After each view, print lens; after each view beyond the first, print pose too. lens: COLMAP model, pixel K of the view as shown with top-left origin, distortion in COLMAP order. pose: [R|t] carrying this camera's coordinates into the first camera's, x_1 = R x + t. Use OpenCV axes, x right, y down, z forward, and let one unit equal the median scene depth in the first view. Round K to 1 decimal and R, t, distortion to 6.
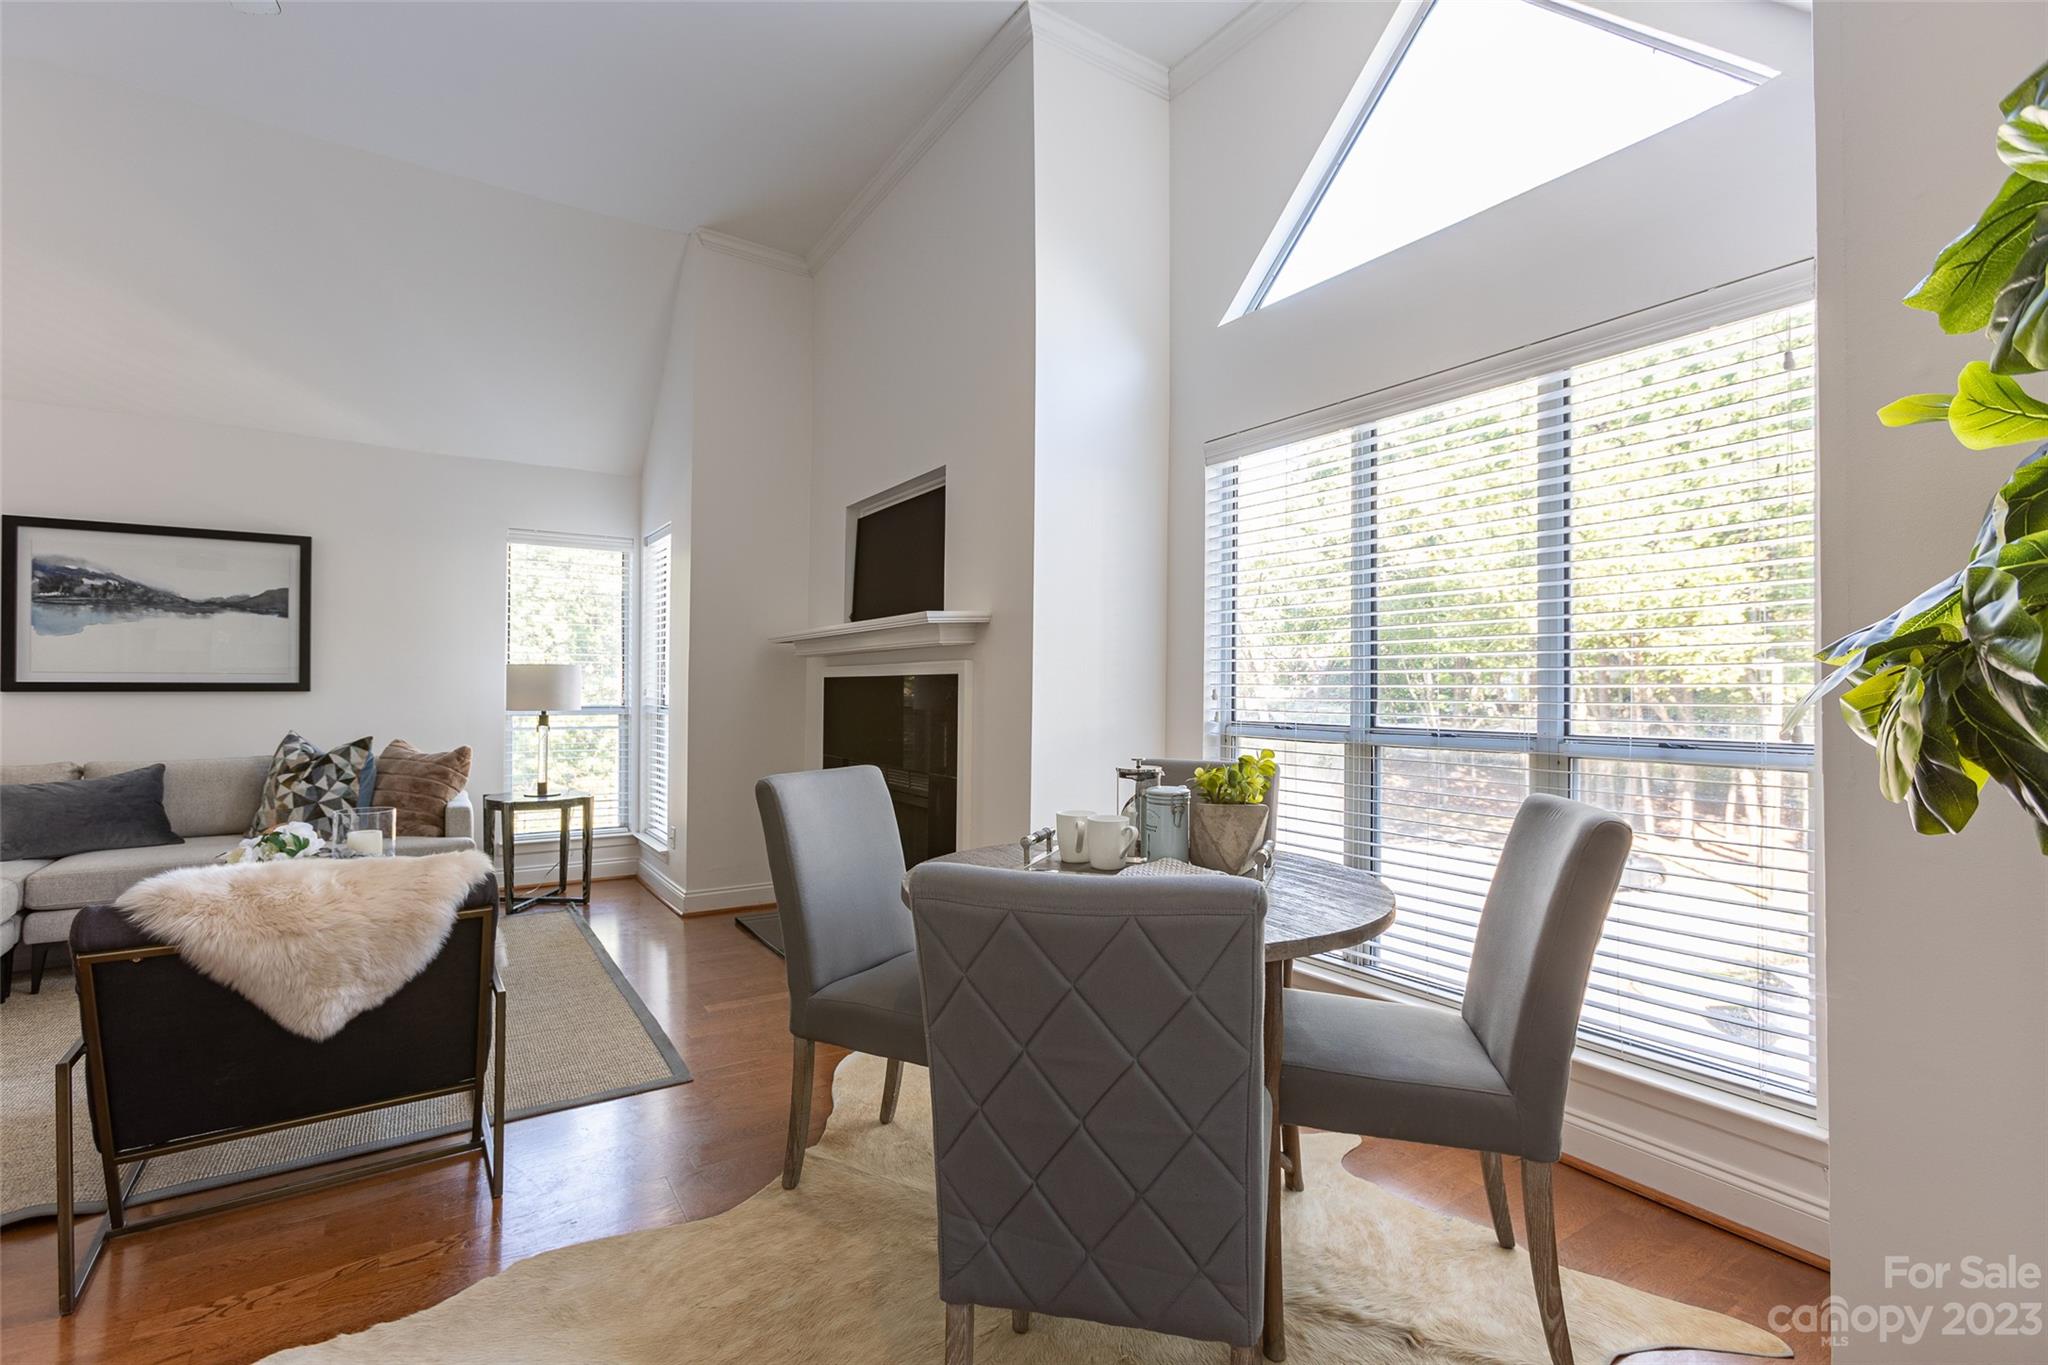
lens RADIAL K [[908.0, 0, 1024.0], [0, 908.0, 682.5], [0, 0, 1]] dist [-0.007153, 0.001343]
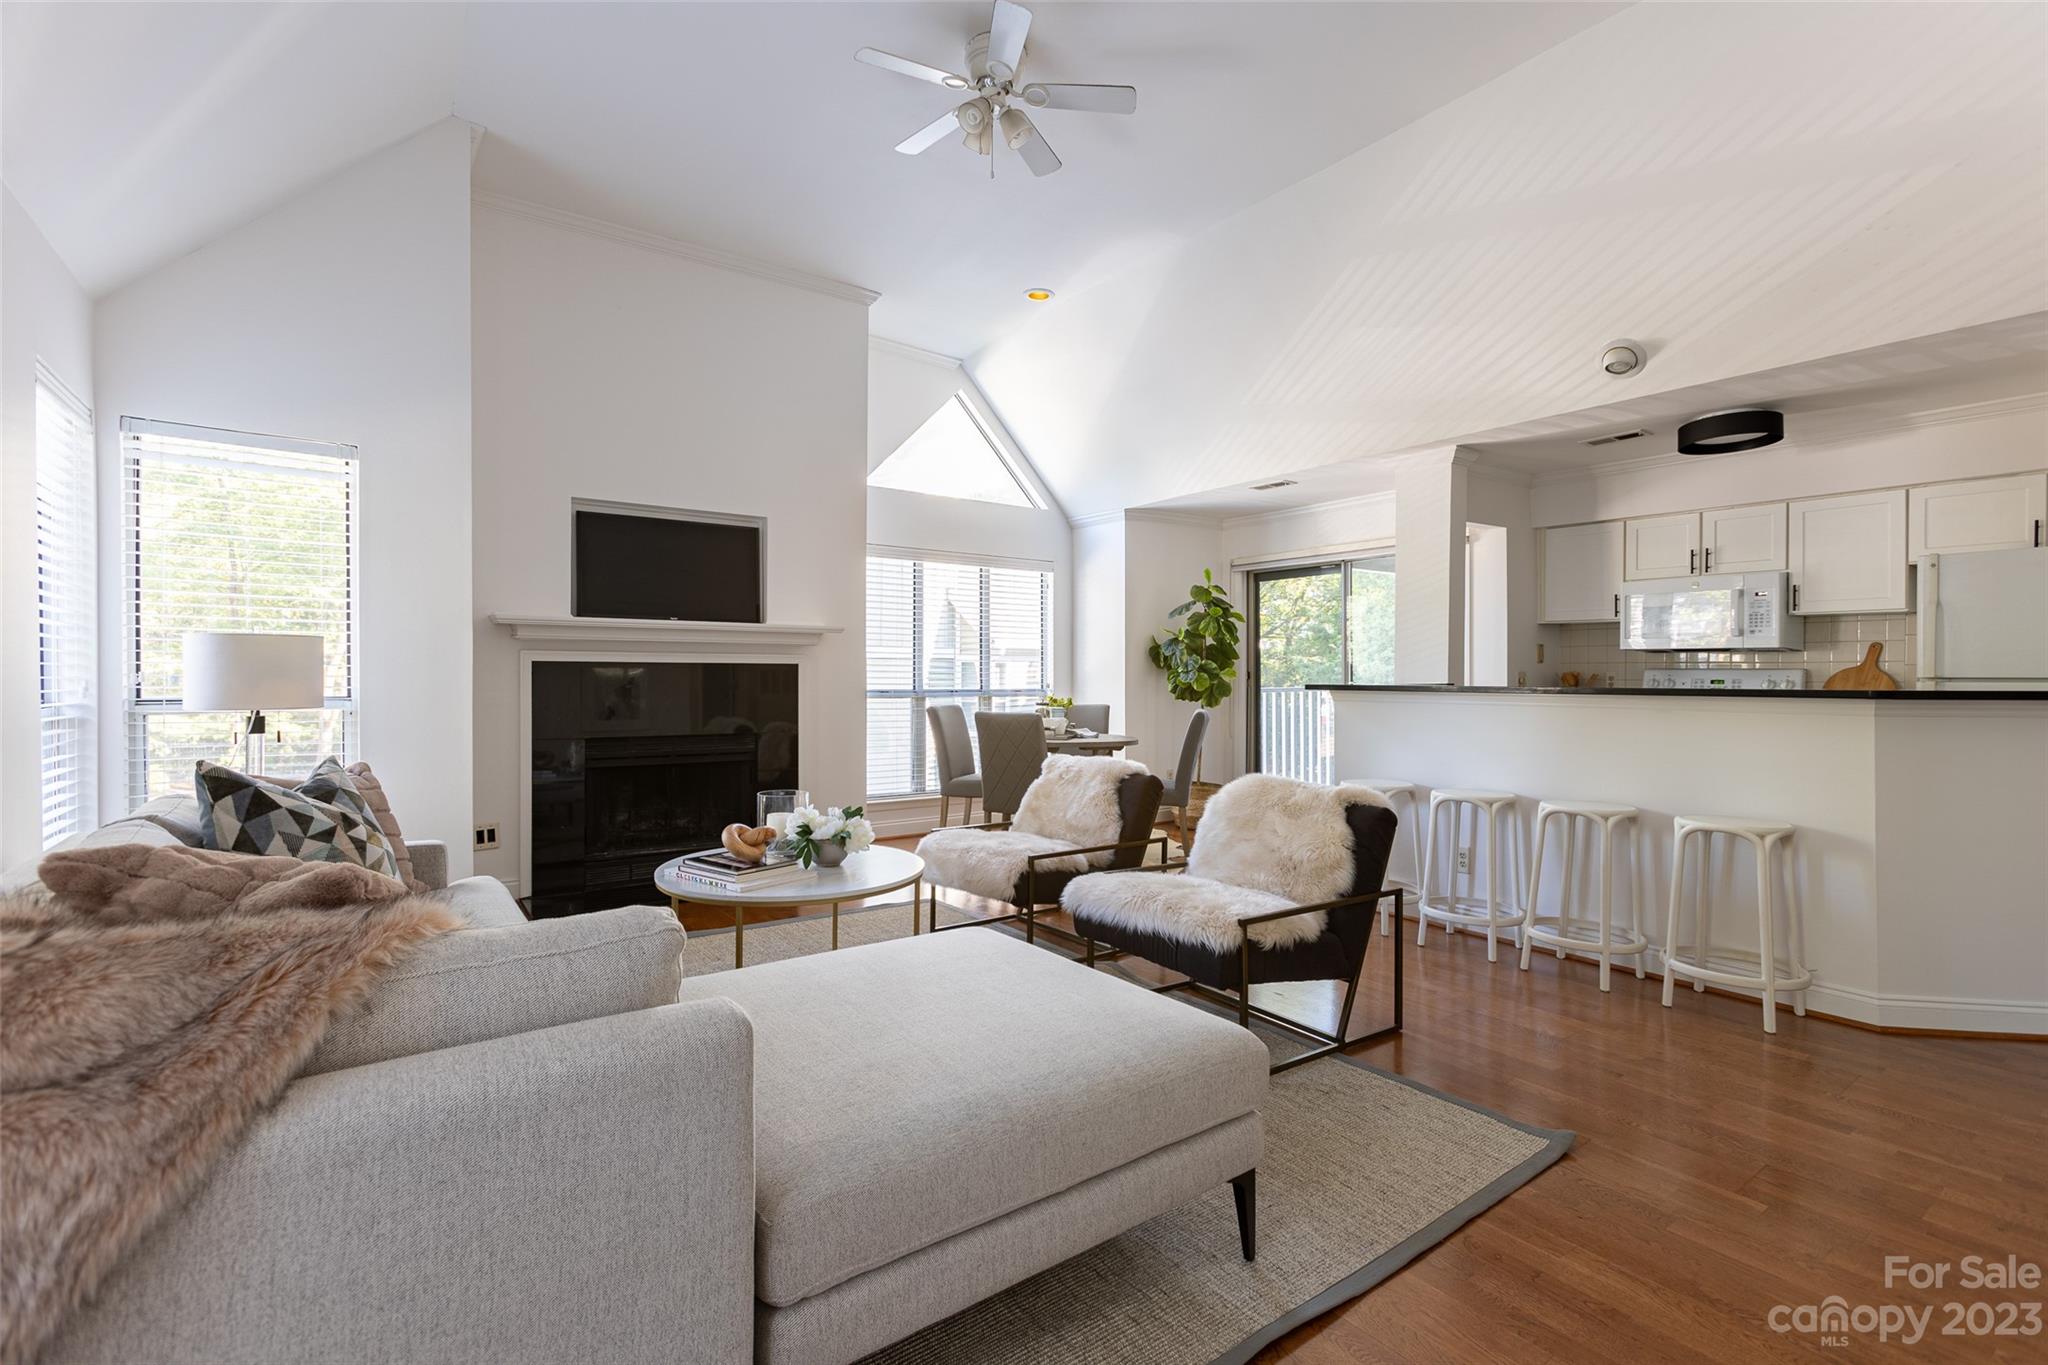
lens RADIAL K [[908.0, 0, 1024.0], [0, 908.0, 682.5], [0, 0, 1]] dist [-0.007153, 0.001343]
pose [[-0.034561, -0.014261, 0.999301, -1.346047], [-0.010357, 0.999850, 0.013910, -0.002833], [-0.999349, -0.009869, -0.034703, 0.566494]]
